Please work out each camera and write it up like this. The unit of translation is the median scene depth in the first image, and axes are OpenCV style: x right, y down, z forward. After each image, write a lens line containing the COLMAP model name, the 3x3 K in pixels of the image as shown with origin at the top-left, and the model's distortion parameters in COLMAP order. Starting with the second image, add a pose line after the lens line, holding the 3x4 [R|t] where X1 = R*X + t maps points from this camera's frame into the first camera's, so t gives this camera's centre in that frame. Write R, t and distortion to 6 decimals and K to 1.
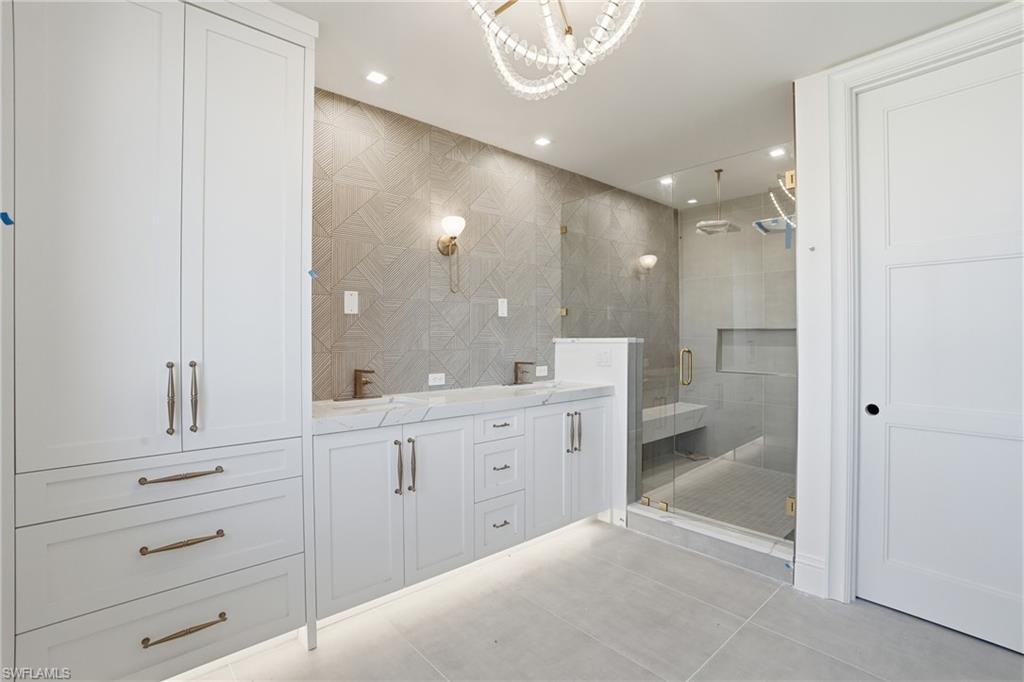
lens RADIAL K [[490.0, 0, 518.0], [0, 490.0, 337.8], [0, 0, 1]] dist [-0.001414, 0.000754]
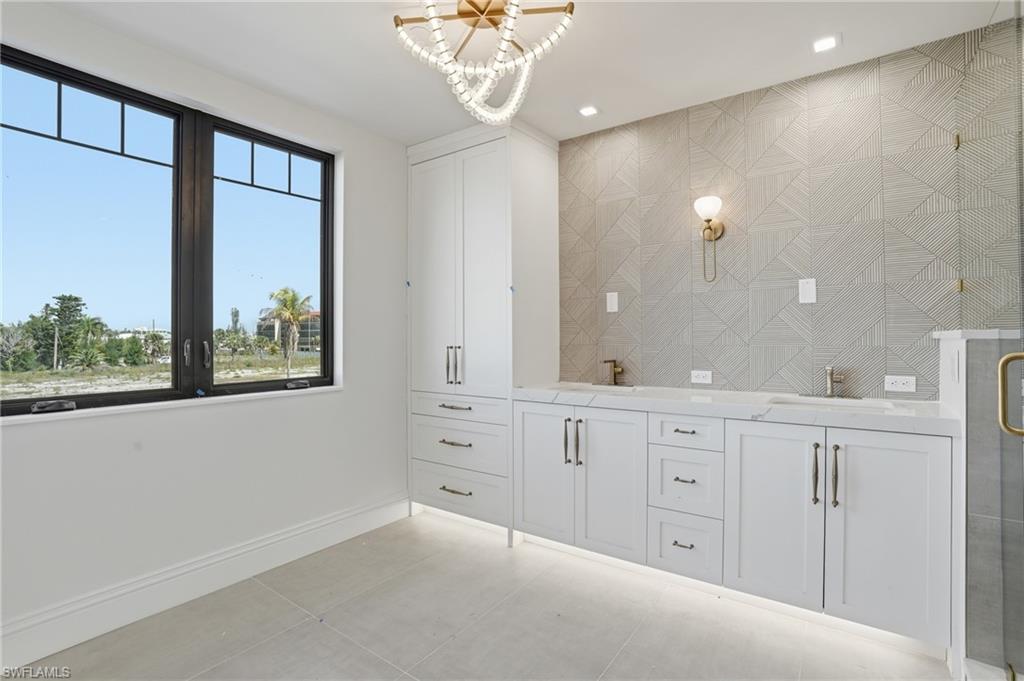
lens RADIAL K [[490.0, 0, 518.0], [0, 490.0, 337.3], [0, 0, 1]] dist [-0.001414, 0.000754]
pose [[0.227356, 0.001019, -0.973811, 0.677883], [0.001140, 0.999998, 0.001312, 0.008201], [0.973811, -0.001408, 0.227355, 0.467559]]
